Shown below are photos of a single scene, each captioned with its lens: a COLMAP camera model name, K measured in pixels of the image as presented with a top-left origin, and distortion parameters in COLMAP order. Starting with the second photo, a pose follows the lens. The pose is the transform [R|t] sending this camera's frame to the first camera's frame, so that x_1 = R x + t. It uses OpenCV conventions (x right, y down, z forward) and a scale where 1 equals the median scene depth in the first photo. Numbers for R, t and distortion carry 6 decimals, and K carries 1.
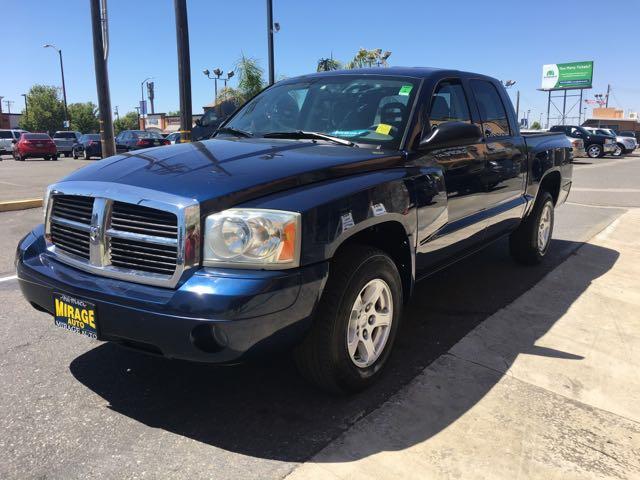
lens RADIAL K [[557.8, 0, 316.3], [0, 557.8, 239.2], [0, 0, 1]] dist [0.093324, -0.142511]
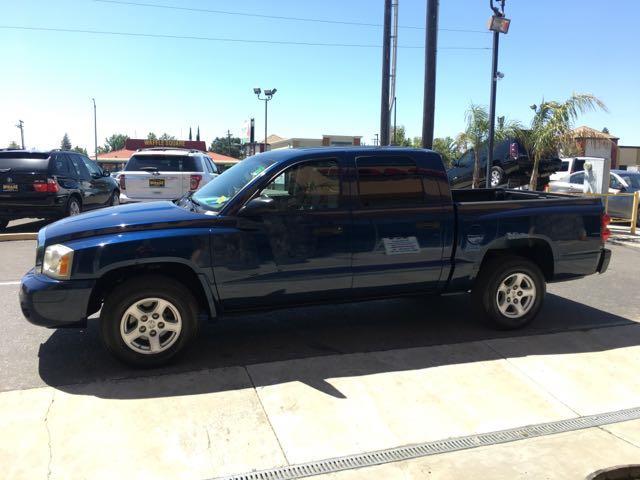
lens RADIAL K [[557.8, 0, 316.3], [0, 557.8, 239.2], [0, 0, 1]] dist [0.093324, -0.142511]
pose [[0.808315, 0.087820, -0.582163, 1.230533], [-0.118555, 0.992837, -0.014839, -0.109299], [0.576690, 0.081013, 0.812937, -0.020508]]
